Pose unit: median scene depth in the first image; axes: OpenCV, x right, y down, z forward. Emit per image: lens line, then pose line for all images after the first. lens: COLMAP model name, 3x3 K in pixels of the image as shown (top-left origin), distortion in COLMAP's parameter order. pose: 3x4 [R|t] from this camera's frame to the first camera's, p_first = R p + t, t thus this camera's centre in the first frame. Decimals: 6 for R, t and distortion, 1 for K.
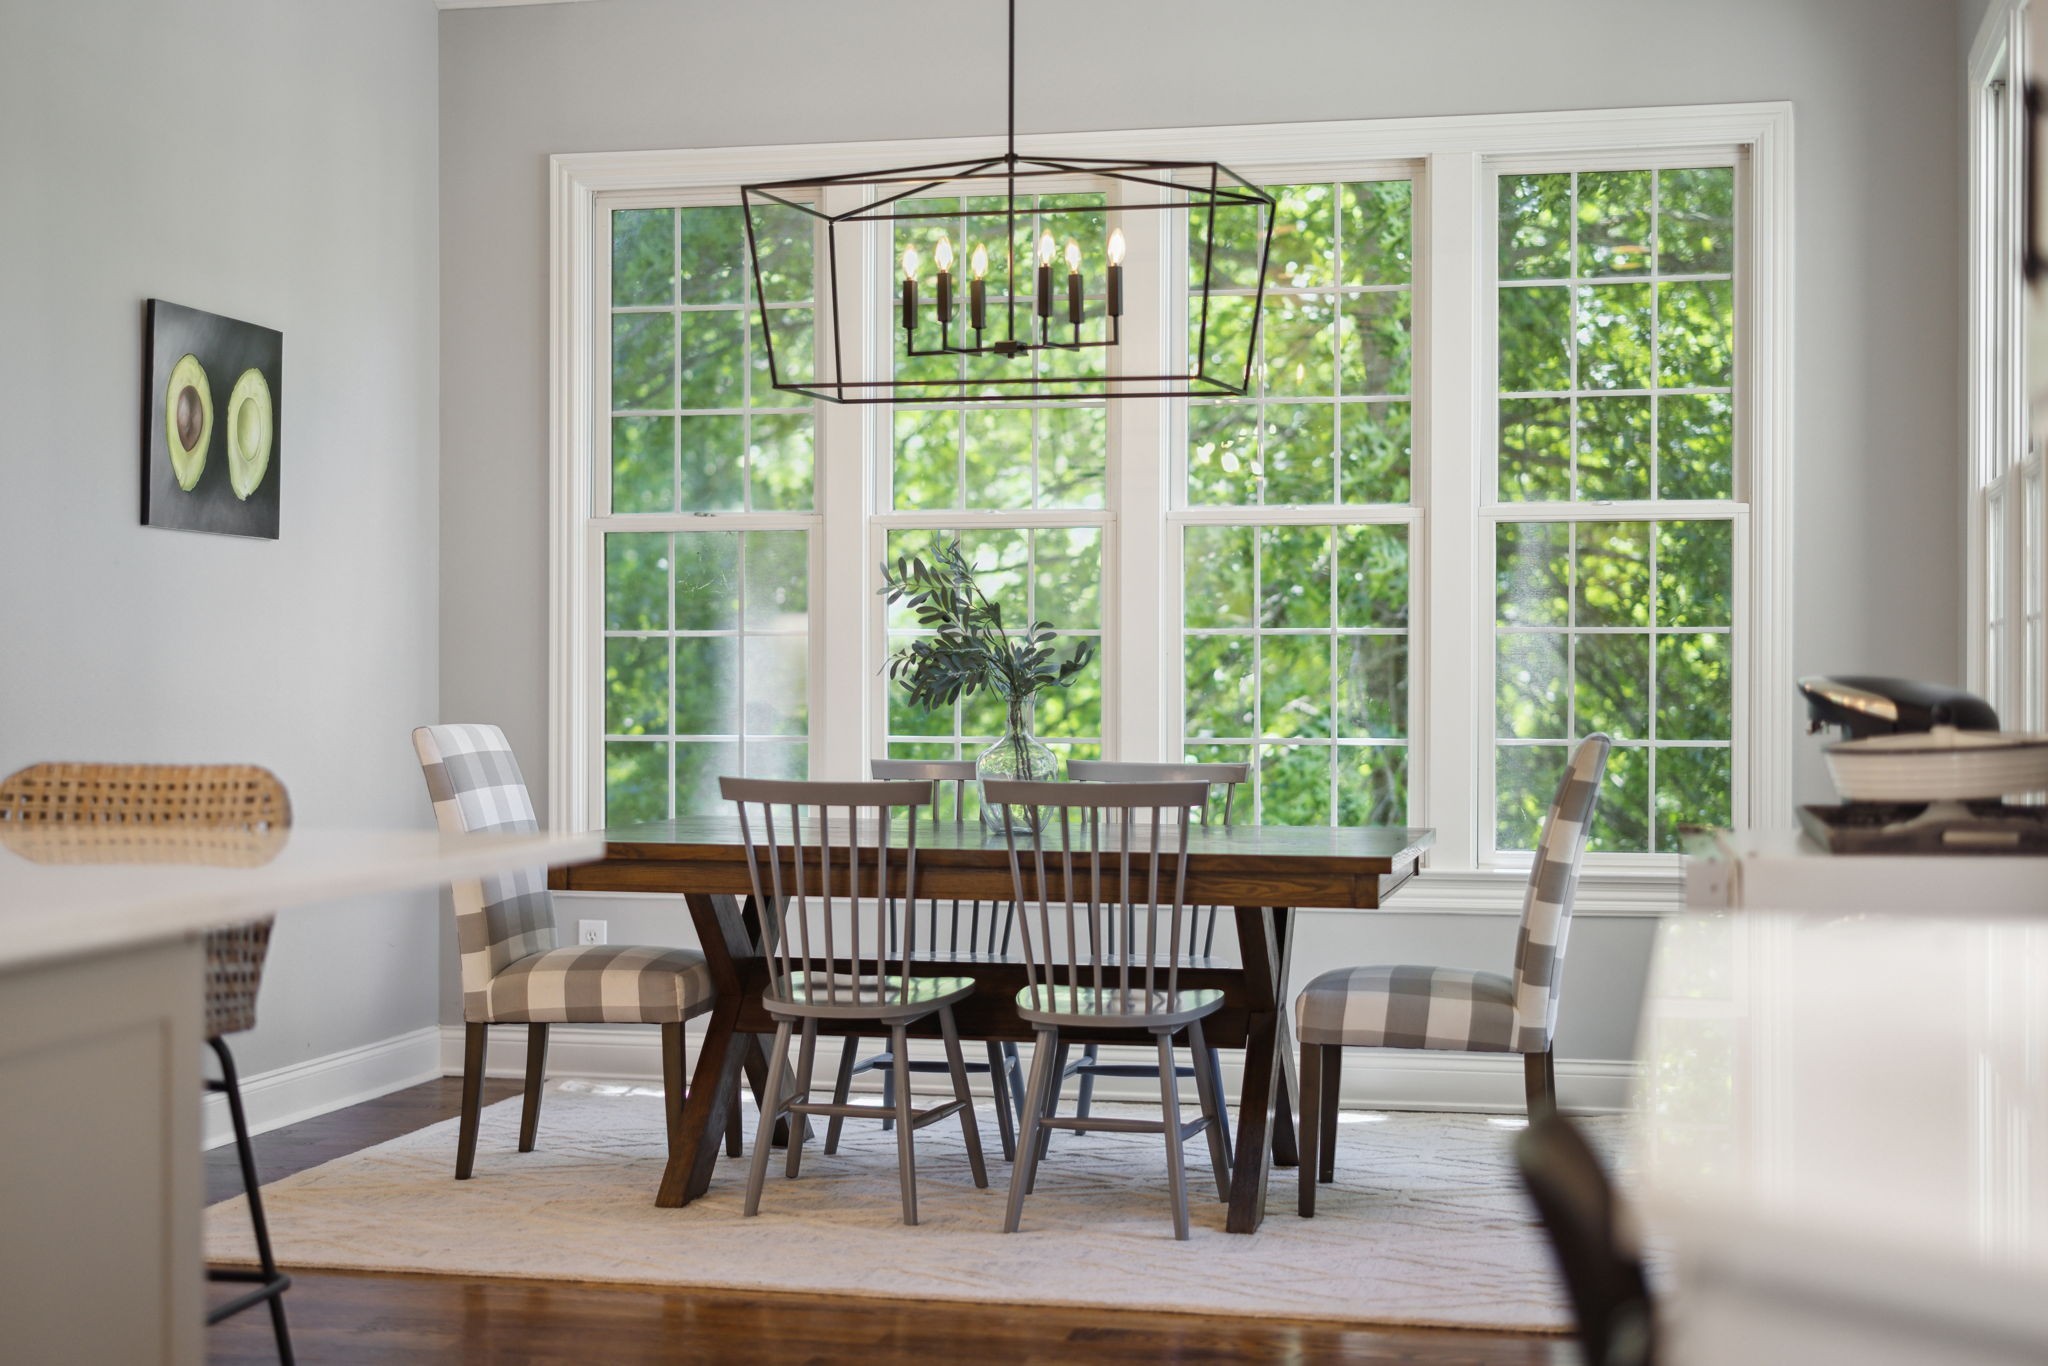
lens RADIAL K [[3051.7, 0, 1023.9], [0, 3051.7, 681.1], [0, 0, 1]] dist [0.010611, 0.022820]
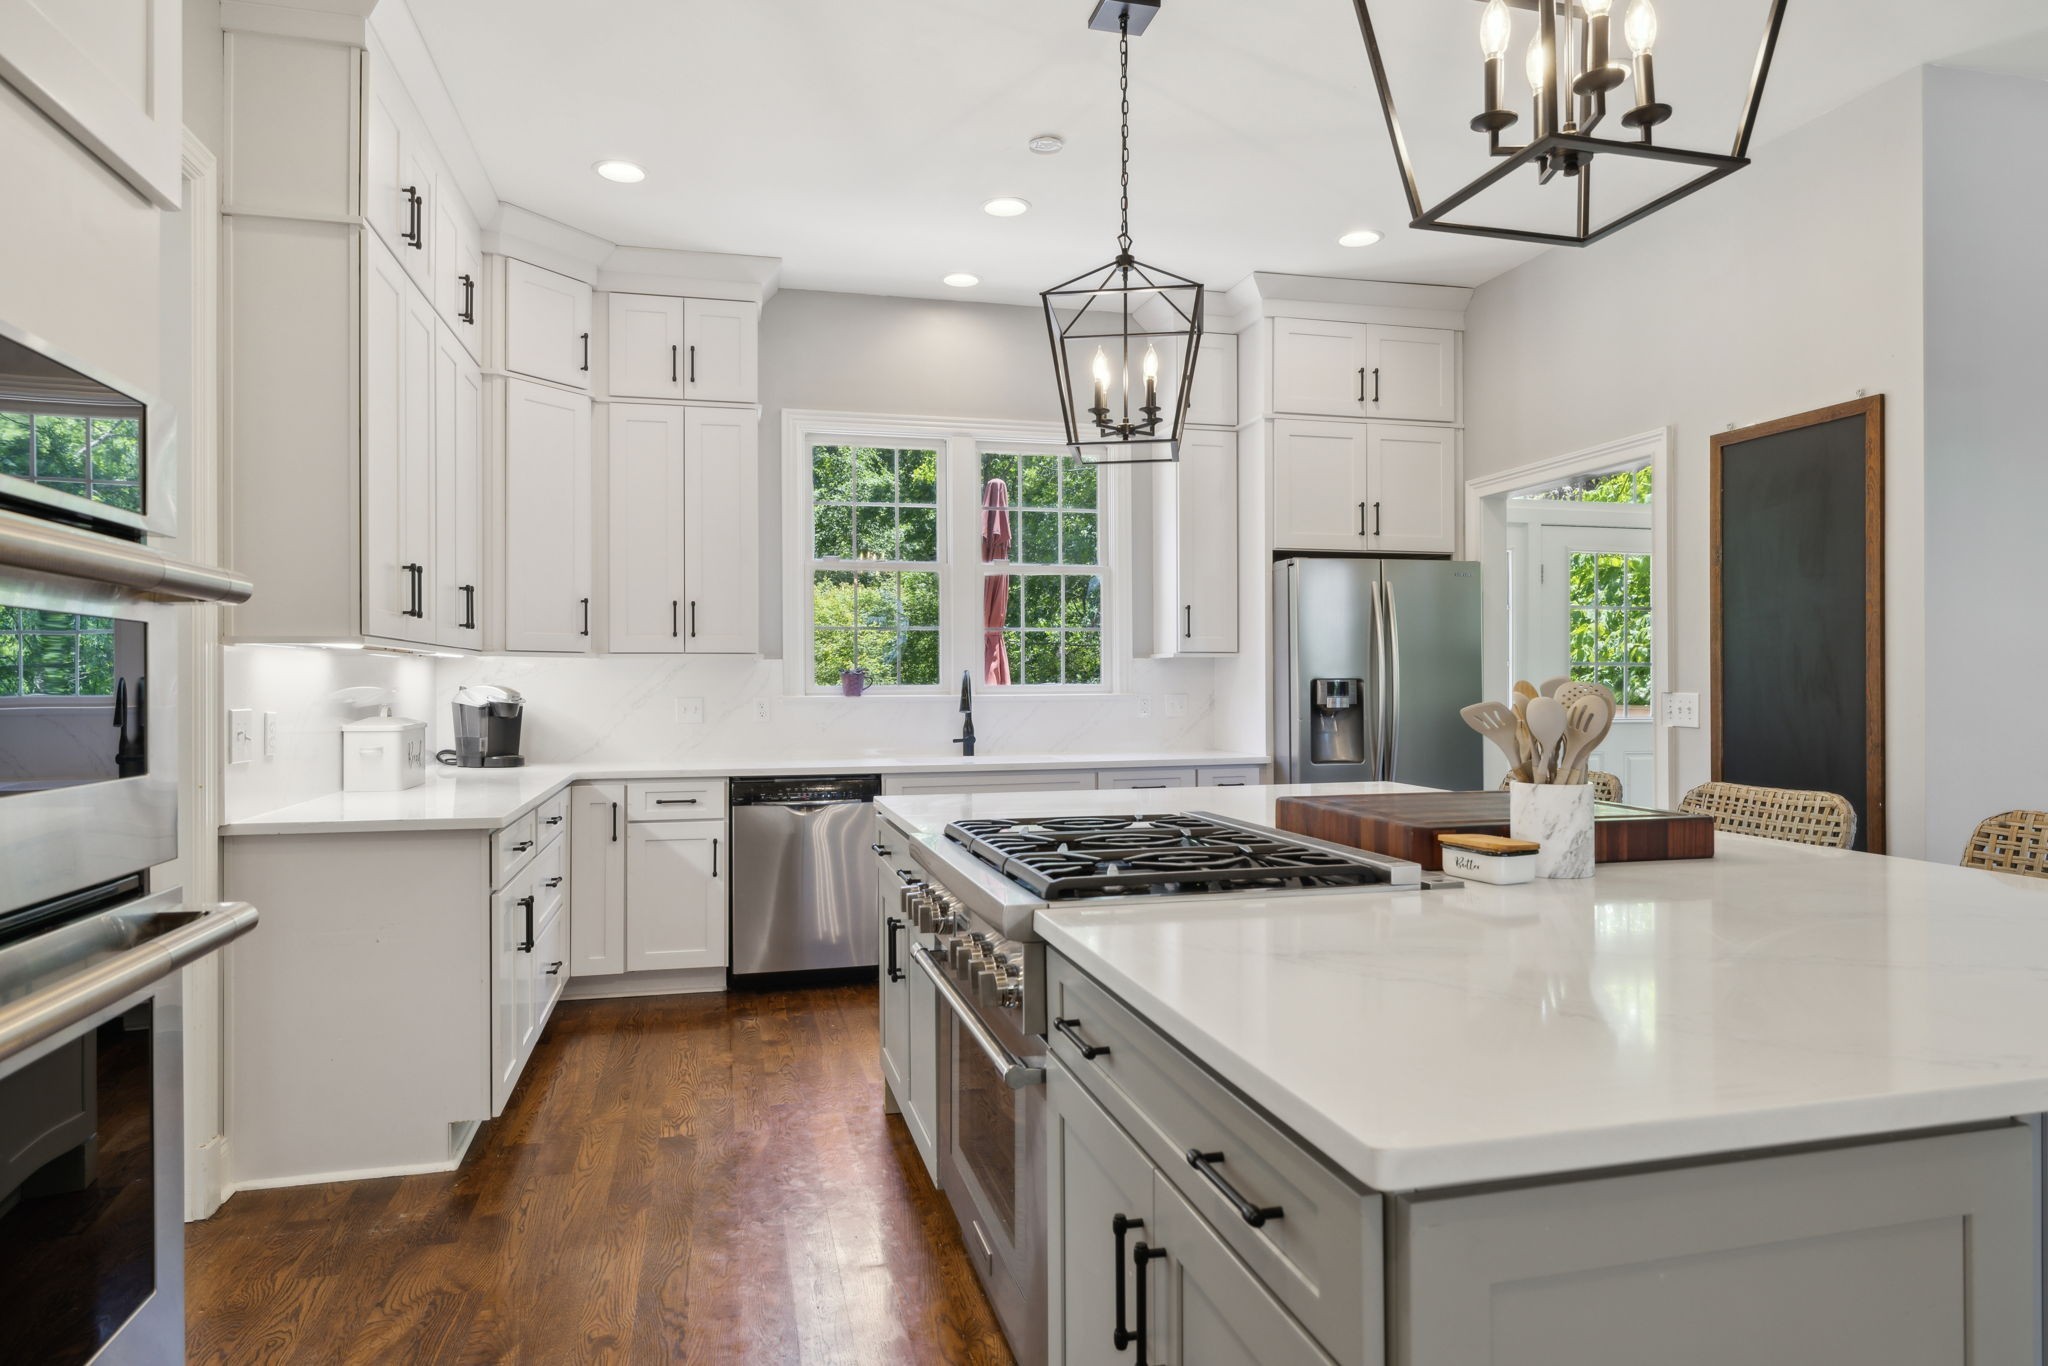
lens RADIAL K [[1205.5, 0, 1024.6], [0, 1205.5, 675.5], [0, 0, 1]] dist [-0.007775, 0.000949]
pose [[0.458392, -0.008810, -0.888707, -0.051534], [0.004708, 0.999961, -0.007485, -0.022123], [0.888738, -0.000753, 0.458415, 0.316795]]
